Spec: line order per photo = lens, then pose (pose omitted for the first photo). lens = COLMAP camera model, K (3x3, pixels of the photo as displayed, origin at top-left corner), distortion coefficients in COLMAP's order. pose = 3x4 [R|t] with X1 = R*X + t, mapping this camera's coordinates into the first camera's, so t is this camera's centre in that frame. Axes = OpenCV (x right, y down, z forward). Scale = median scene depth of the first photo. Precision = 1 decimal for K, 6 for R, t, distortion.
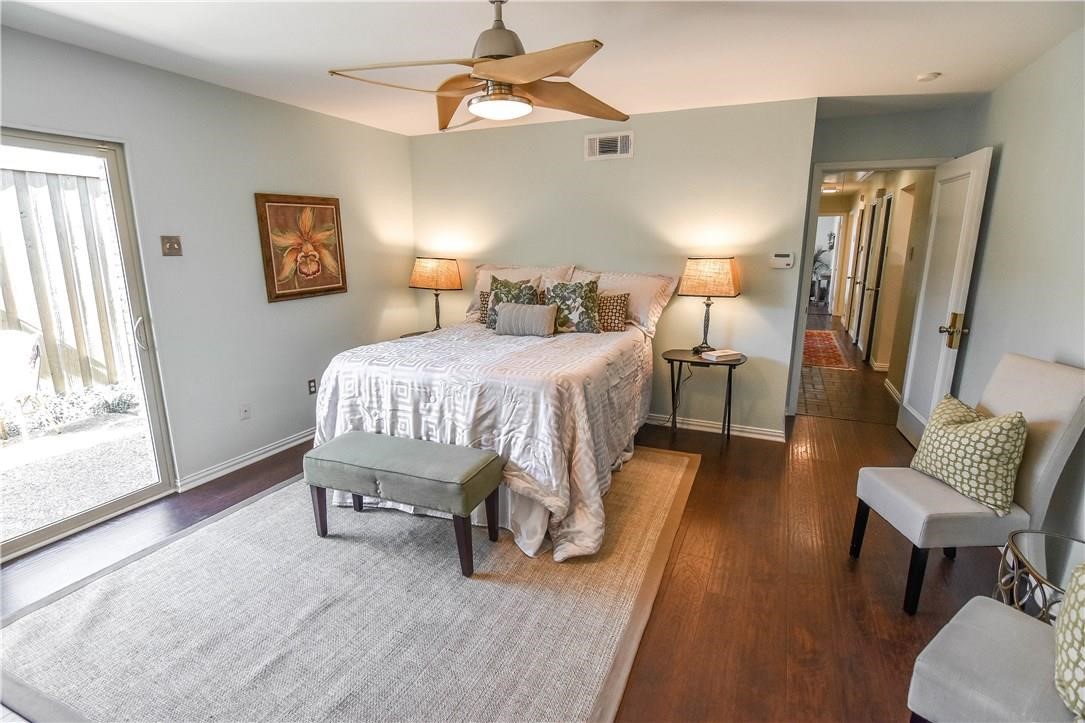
lens RADIAL K [[530.1, 0, 546.1], [0, 530.1, 363.0], [0, 0, 1]] dist [-0.027836, 0.008698]
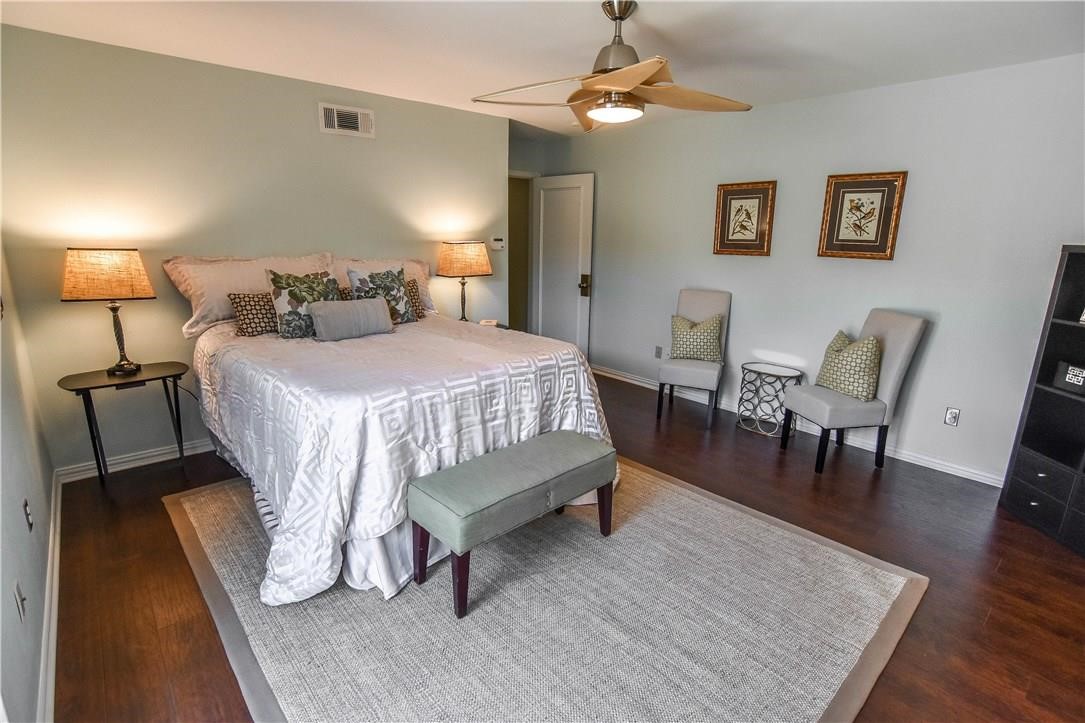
lens RADIAL K [[530.1, 0, 561.8], [0, 530.1, 357.1], [0, 0, 1]] dist [-0.027836, 0.008698]
pose [[0.405010, -0.199095, 0.892372, -0.649601], [0.192439, 0.972703, 0.129677, -0.065285], [-0.893831, 0.119207, 0.432268, 0.345609]]
